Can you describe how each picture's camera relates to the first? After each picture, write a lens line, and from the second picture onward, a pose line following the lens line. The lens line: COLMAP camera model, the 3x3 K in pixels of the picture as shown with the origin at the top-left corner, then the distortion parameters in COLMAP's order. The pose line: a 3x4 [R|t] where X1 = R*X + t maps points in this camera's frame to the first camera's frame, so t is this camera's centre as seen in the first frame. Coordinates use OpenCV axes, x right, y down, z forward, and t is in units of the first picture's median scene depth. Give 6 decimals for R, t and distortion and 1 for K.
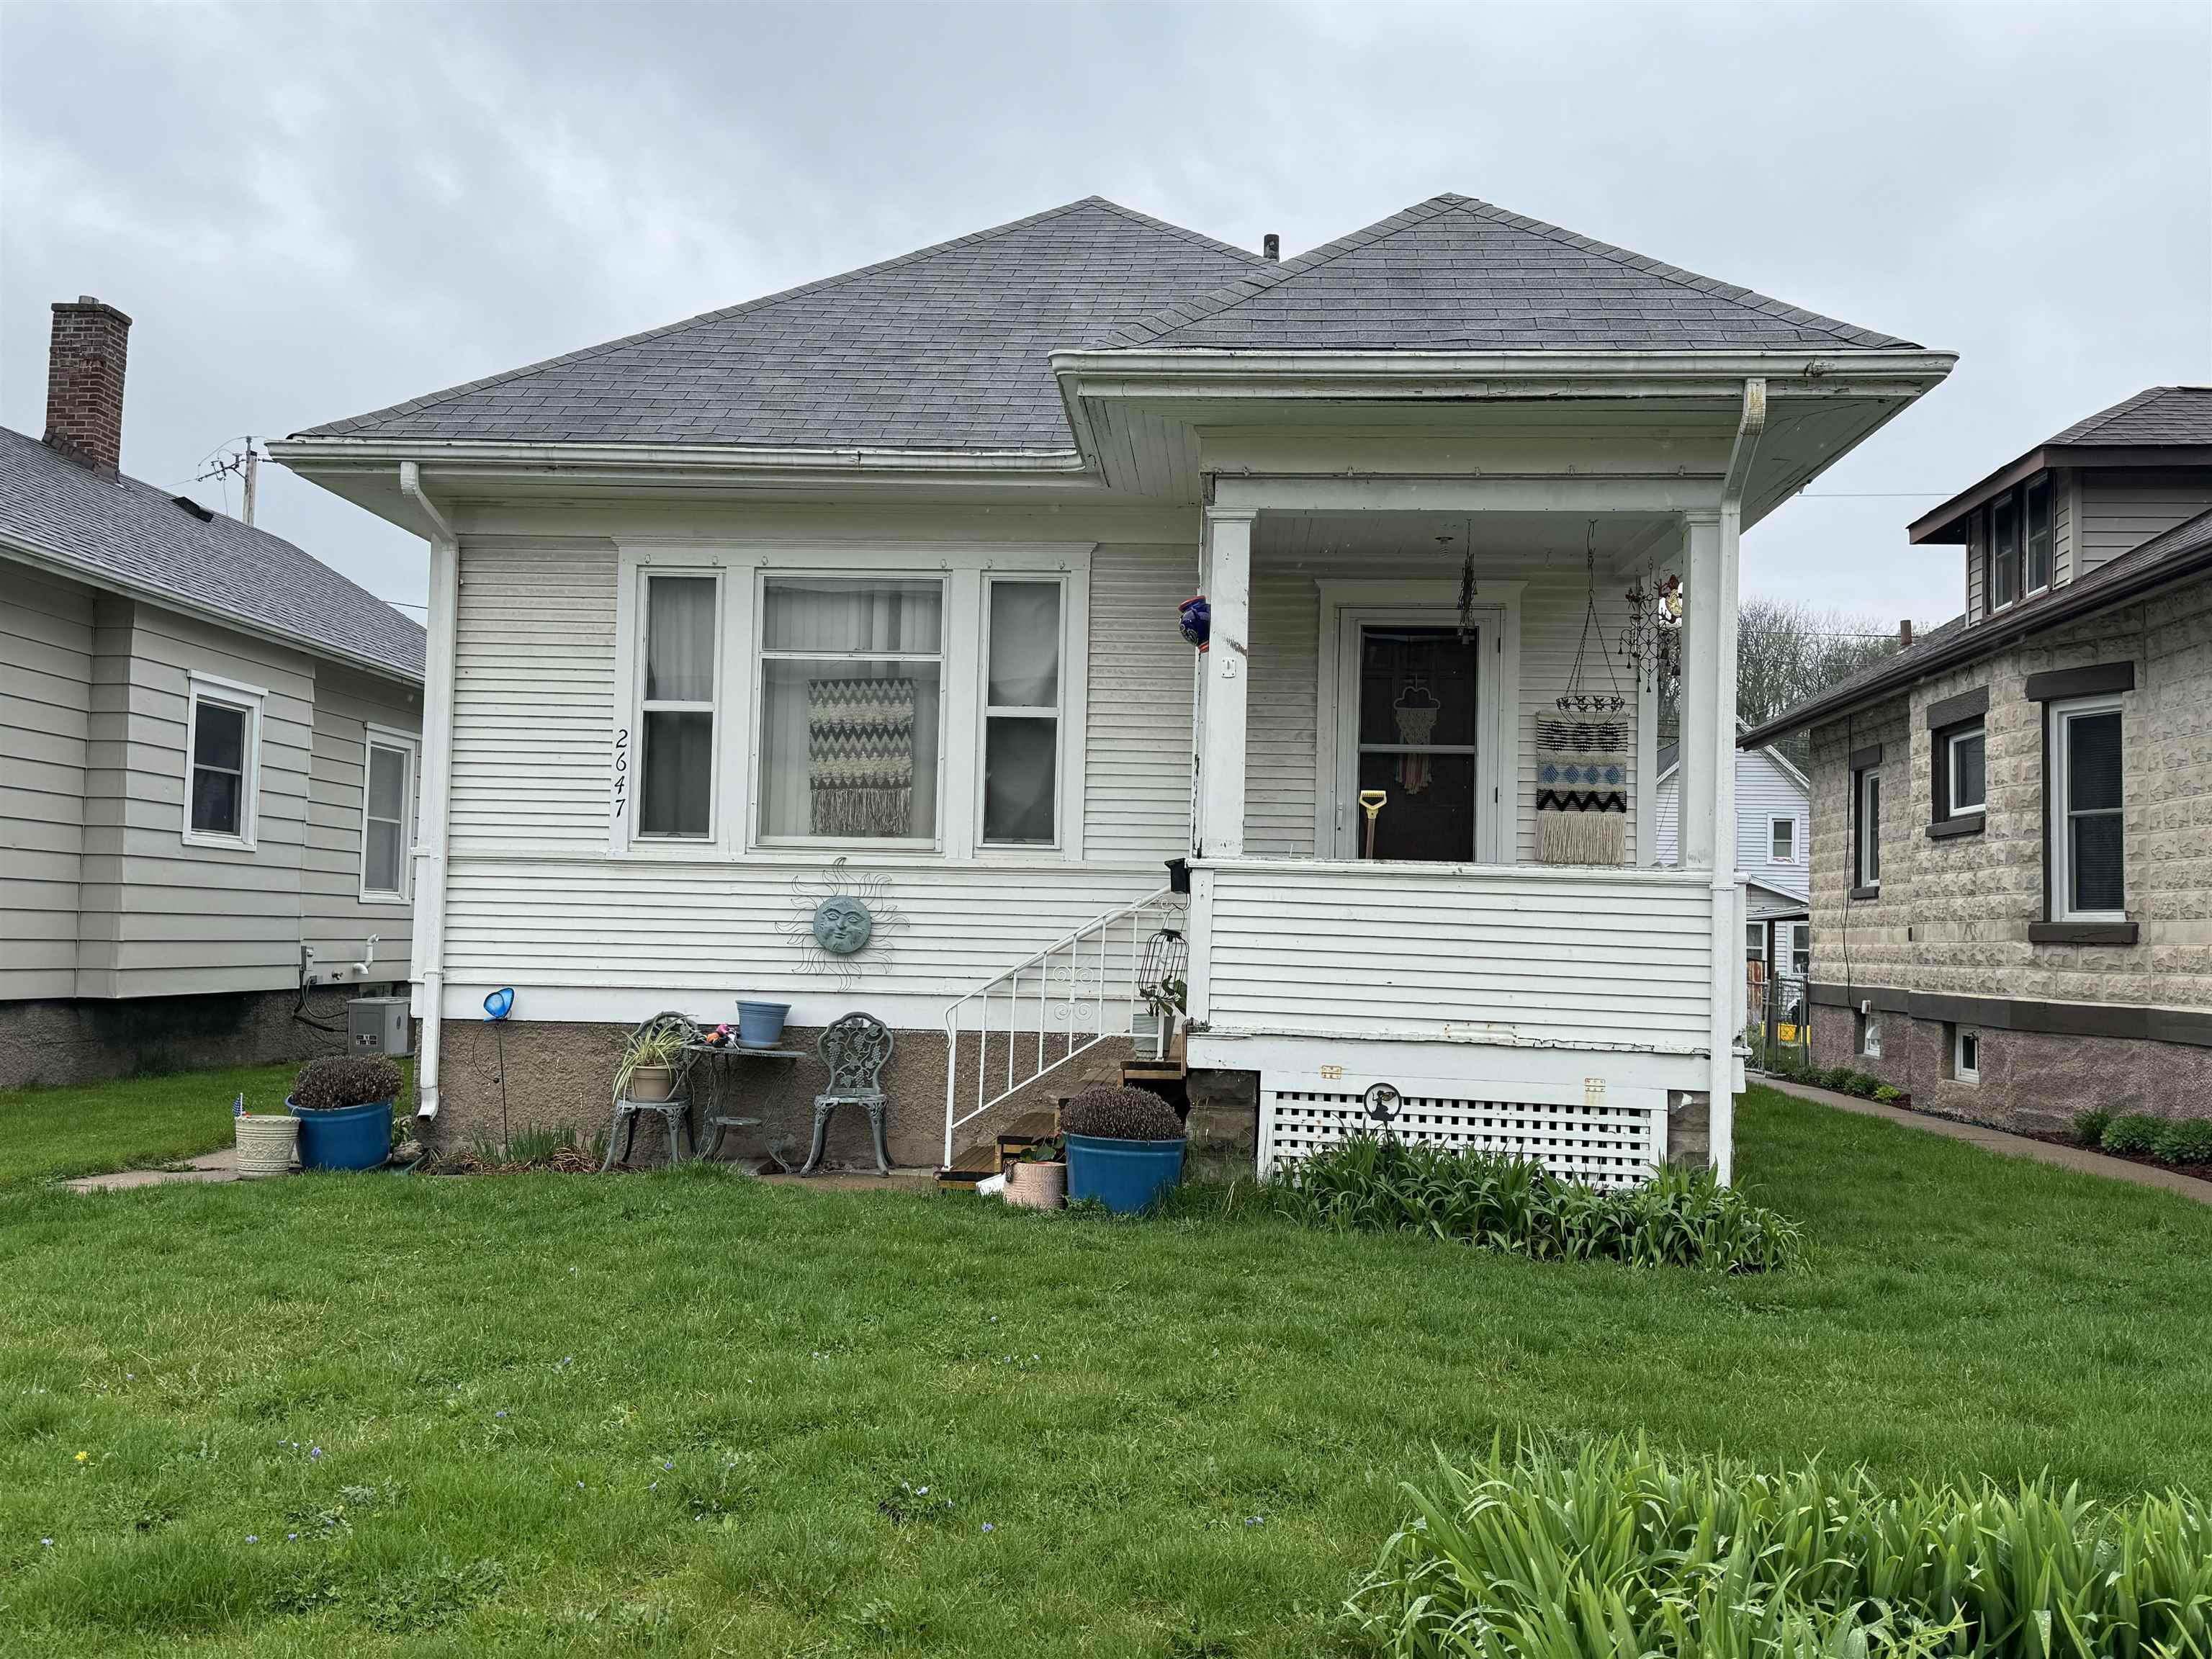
lens RADIAL K [[1848.7, 0, 1106.0], [0, 1848.7, 829.5], [0, 0, 1]] dist [0.204876, -0.415127]
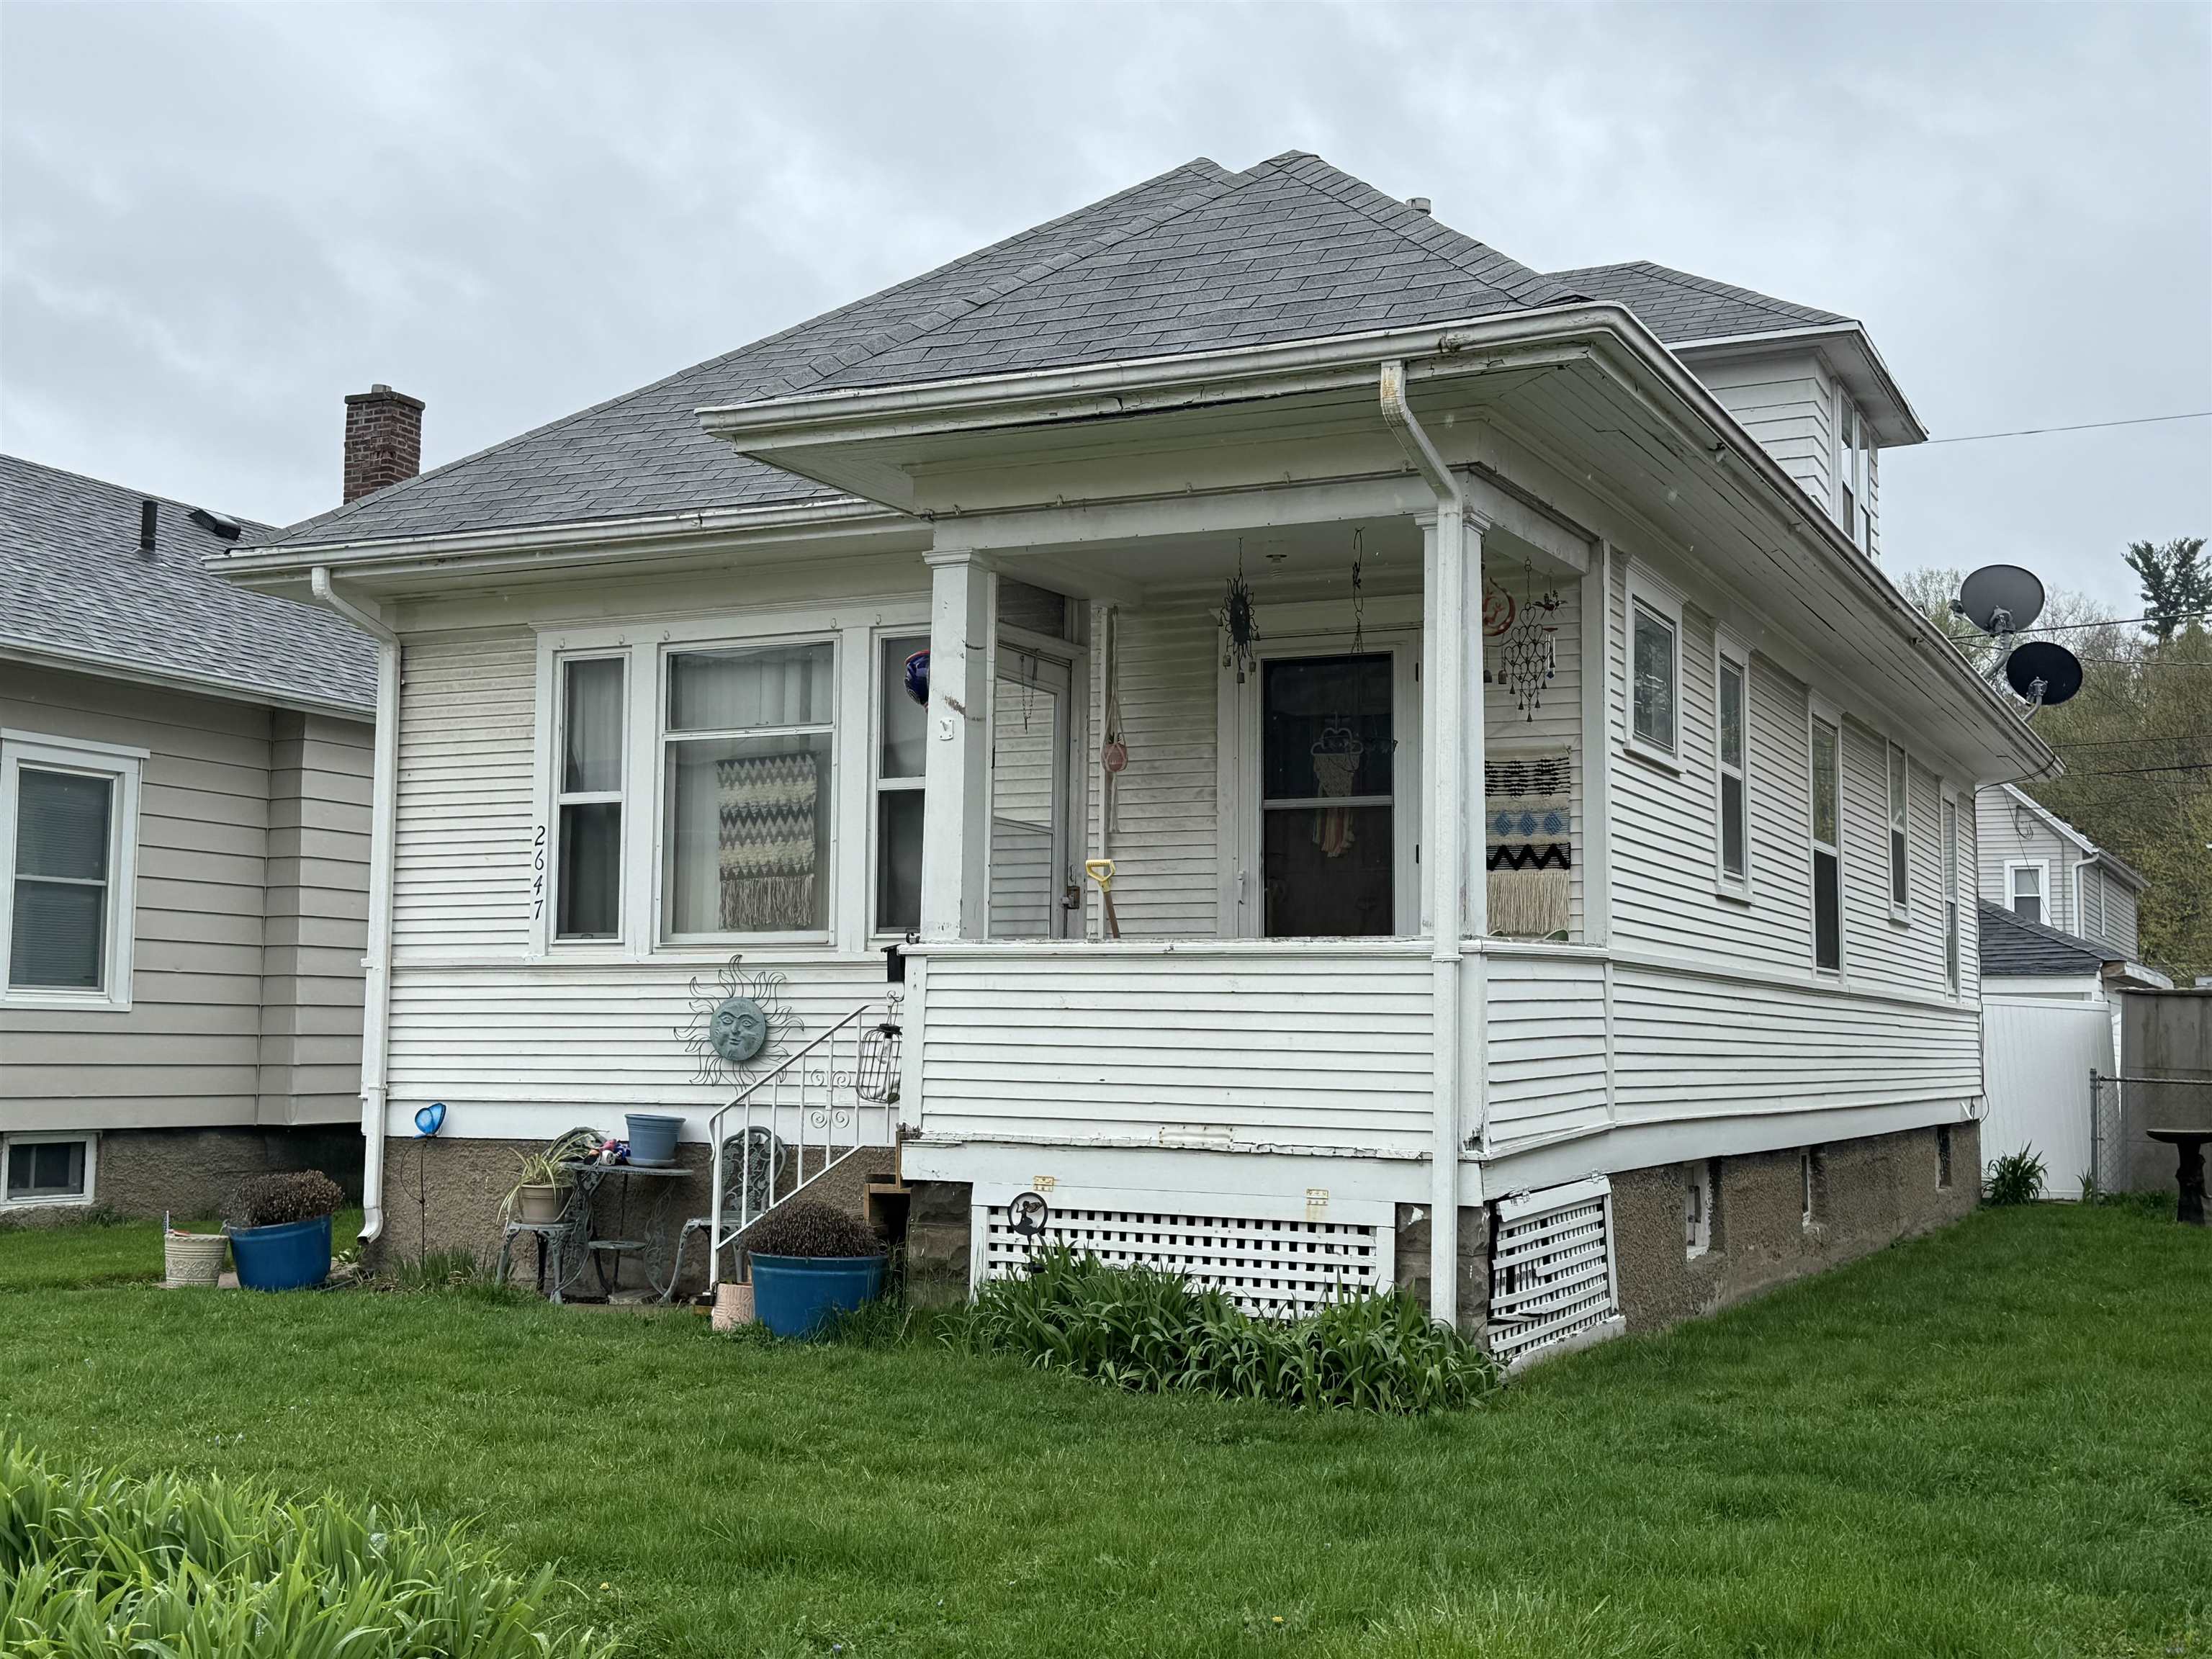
lens RADIAL K [[2492.2, 0, 1106.0], [0, 2492.2, 829.5], [0, 0, 1]] dist [0.216265, -0.411778]
pose [[0.930148, -0.048734, -0.363935, 0.475983], [0.036045, 0.998485, -0.041583, 0.011332], [0.365410, 0.025561, 0.930496, -0.073860]]
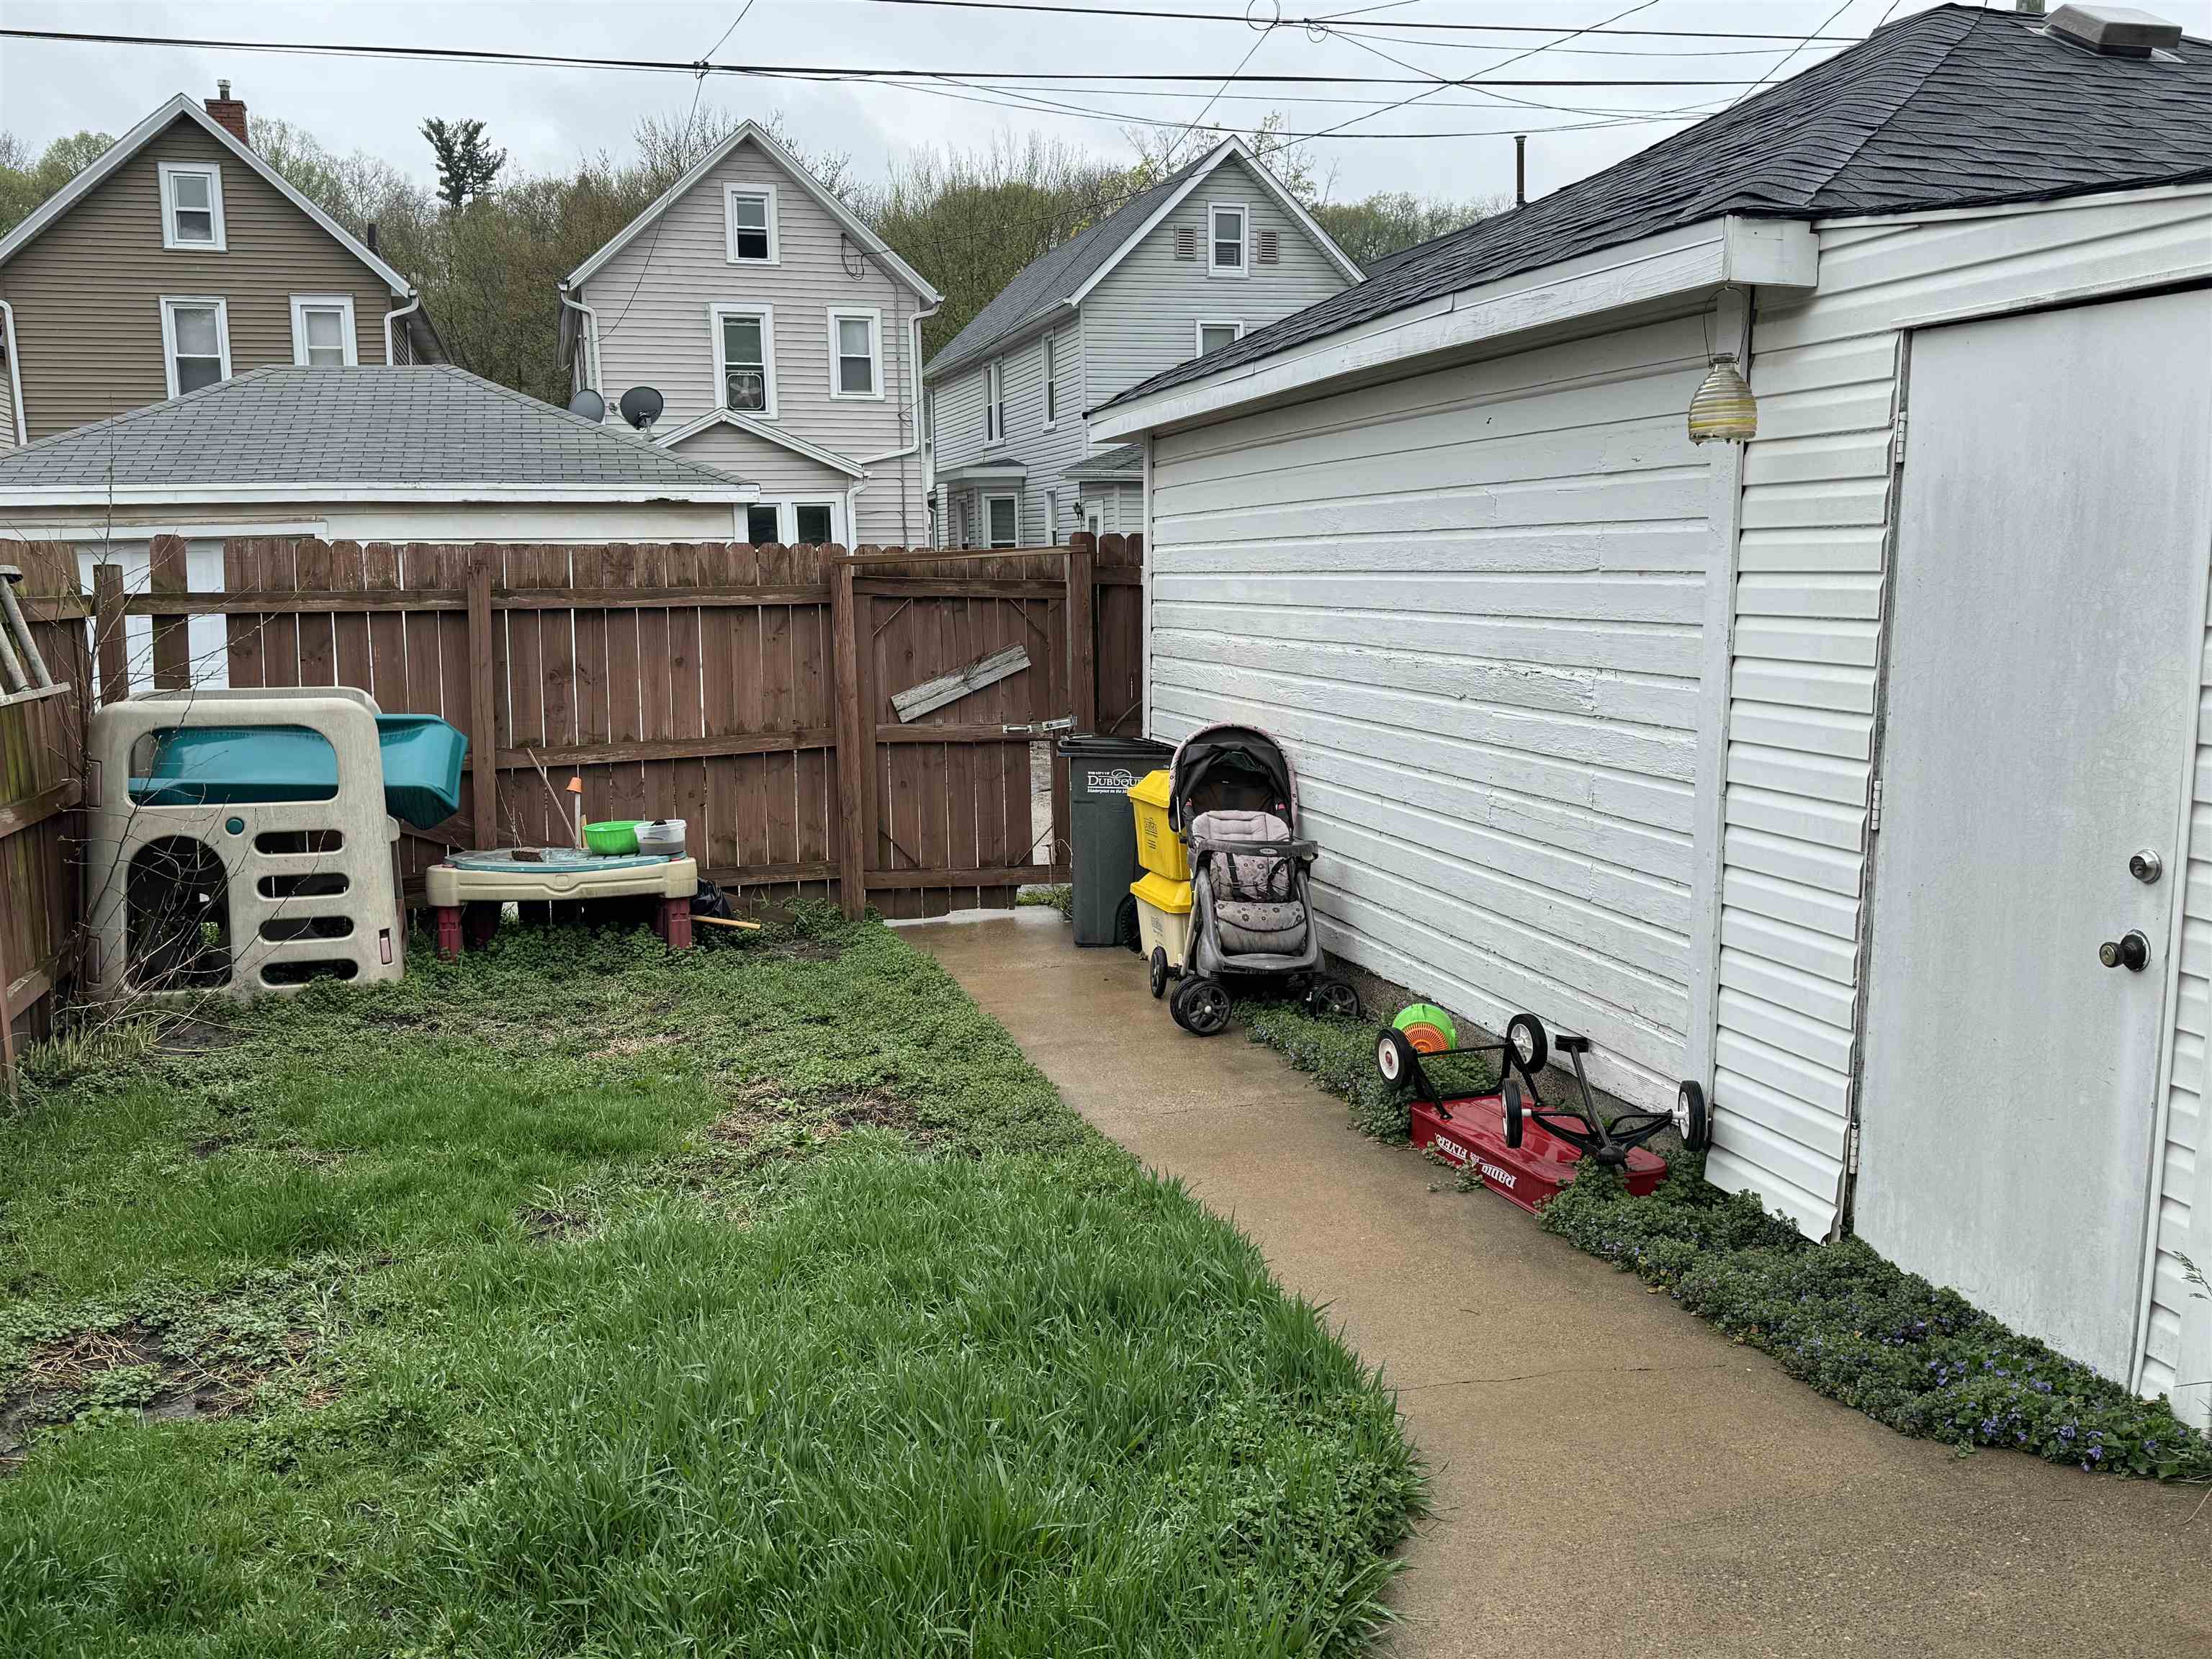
lens RADIAL K [[1848.7, 0, 1106.0], [0, 1848.7, 829.5], [0, 0, 1]] dist [0.204876, -0.415127]
pose [[0.931765, -0.091745, 0.351278, -0.375557], [0.016342, 0.977163, 0.211862, 0.102451], [-0.362693, -0.191665, 0.911986, 2.325729]]
